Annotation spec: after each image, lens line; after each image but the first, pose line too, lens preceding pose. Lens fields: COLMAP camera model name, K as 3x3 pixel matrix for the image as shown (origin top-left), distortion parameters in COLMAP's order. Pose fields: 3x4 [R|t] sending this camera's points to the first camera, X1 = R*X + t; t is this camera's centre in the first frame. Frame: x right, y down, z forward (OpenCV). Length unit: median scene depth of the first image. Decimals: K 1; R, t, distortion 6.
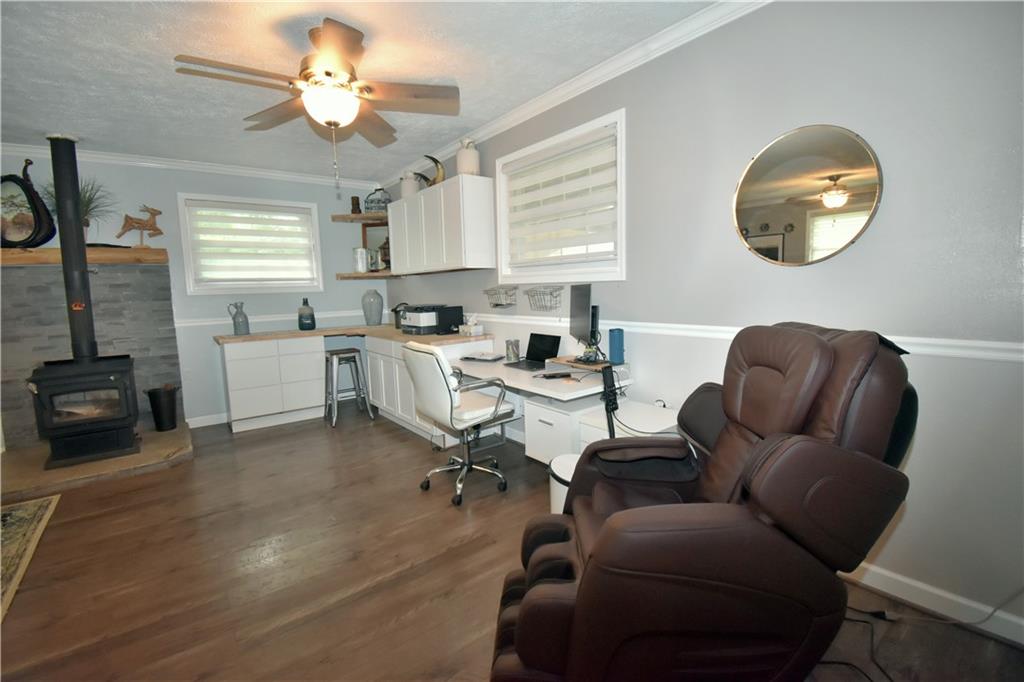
lens RADIAL K [[453.6, 0, 503.7], [0, 453.6, 336.7], [0, 0, 1]] dist [0.004436, -0.013938]
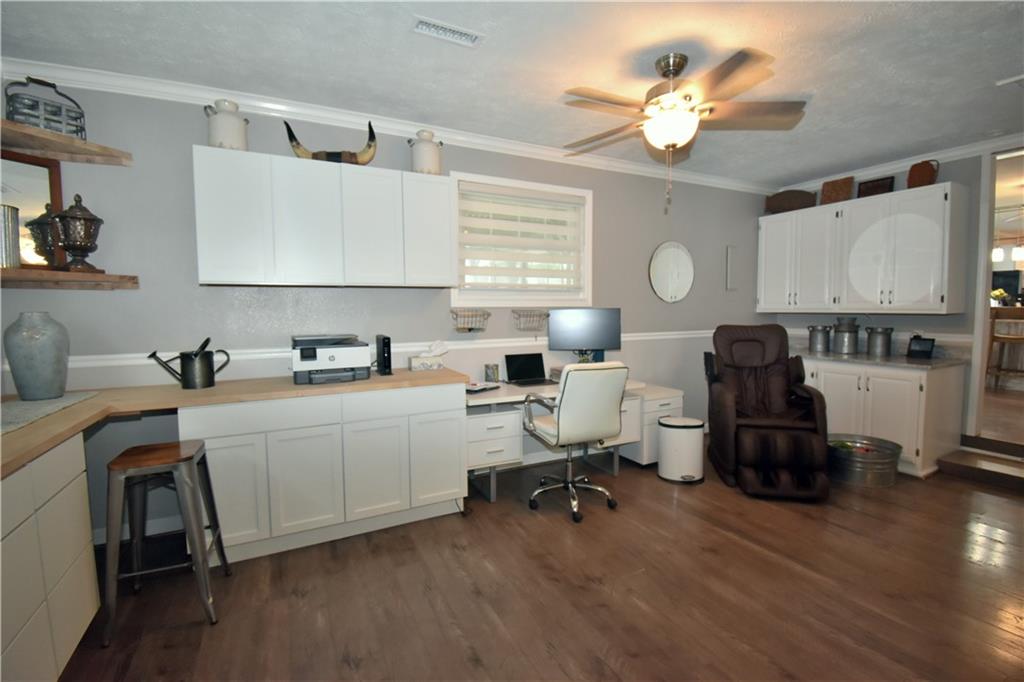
lens RADIAL K [[453.6, 0, 521.5], [0, 453.6, 336.5], [0, 0, 1]] dist [0.004436, -0.013938]
pose [[0.165656, -0.030978, 0.985697, -0.870753], [0.112676, 0.993556, 0.012289, -0.053628], [-0.979726, 0.109029, 0.168079, 0.720909]]
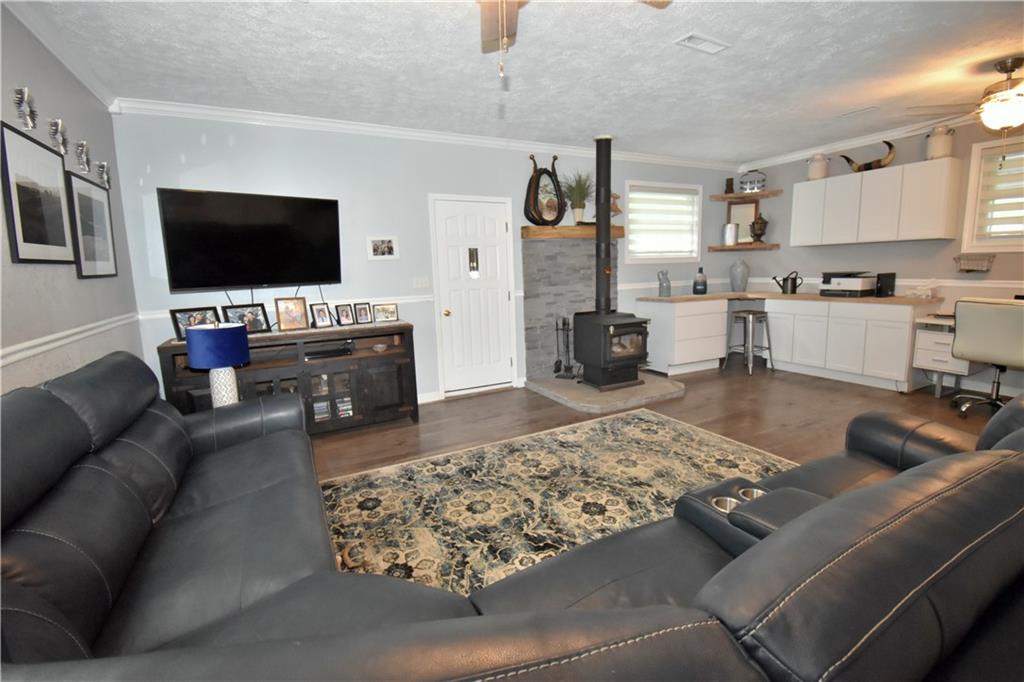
lens RADIAL K [[453.6, 0, 509.7], [0, 453.6, 331.4], [0, 0, 1]] dist [0.004436, -0.013938]
pose [[0.983102, 0.025467, -0.181278, -0.921676], [-0.019144, 0.999149, 0.036545, 0.062550], [0.182054, -0.032457, 0.982753, -0.327458]]
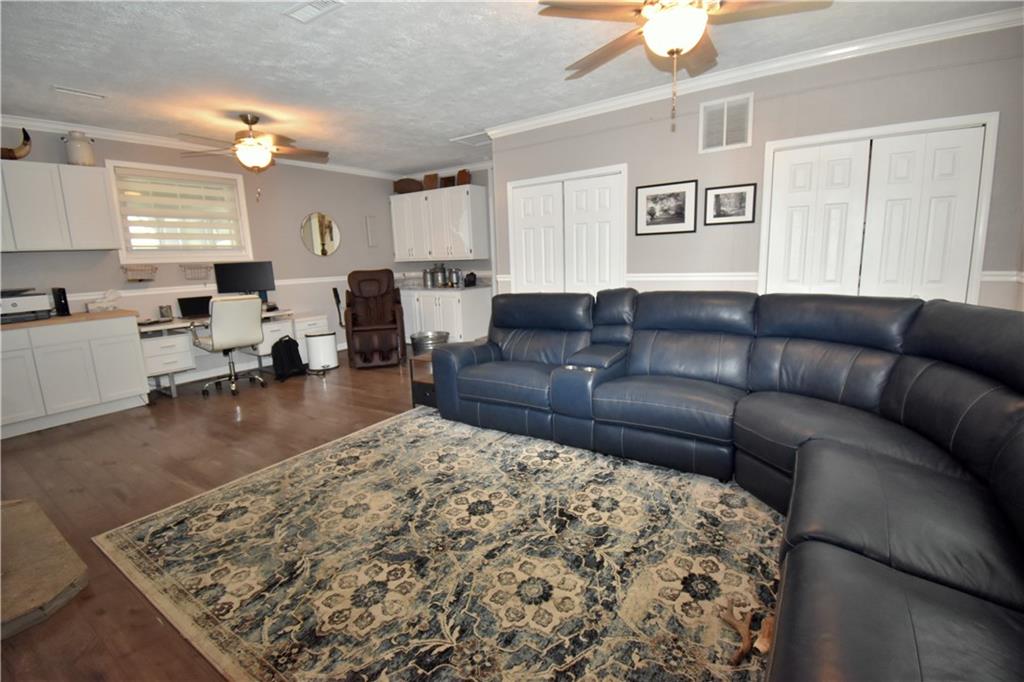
lens RADIAL K [[453.6, 0, 515.8], [0, 453.6, 335.1], [0, 0, 1]] dist [0.004436, -0.013938]
pose [[-0.324338, -0.120009, 0.938298, -1.479565], [0.148261, 0.973211, 0.175723, 0.010214], [-0.934250, 0.196107, -0.297857, 0.422164]]
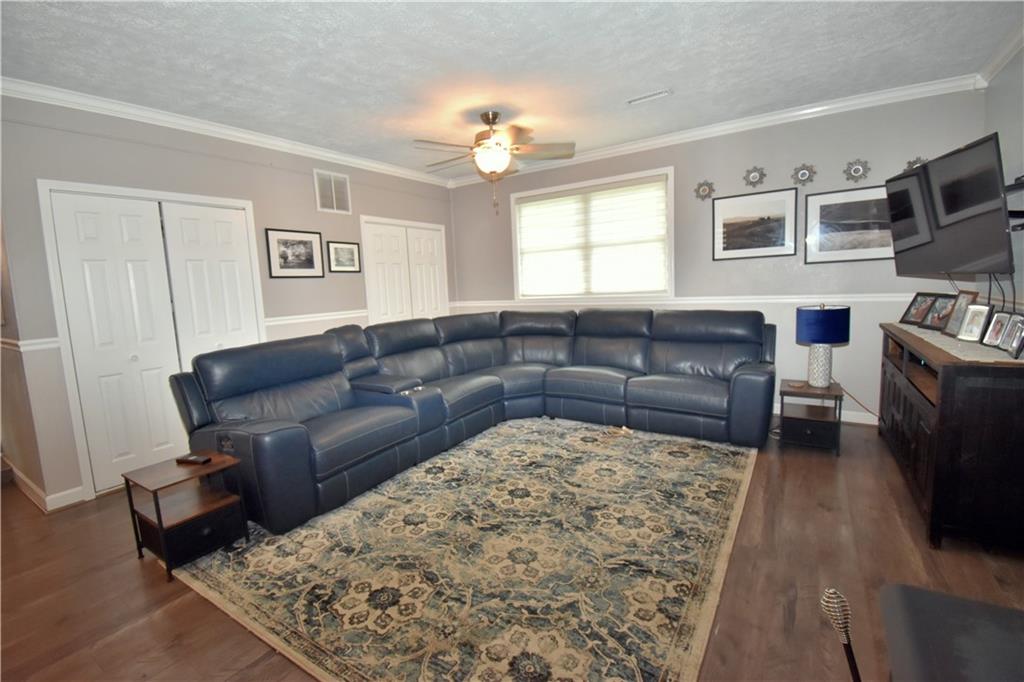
lens RADIAL K [[453.6, 0, 514.3], [0, 453.6, 334.7], [0, 0, 1]] dist [0.004436, -0.013938]
pose [[-0.935121, 0.111310, -0.336392, -0.687988], [0.034929, 0.973710, 0.225096, -0.076114], [0.352604, 0.198742, -0.914424, 0.947428]]
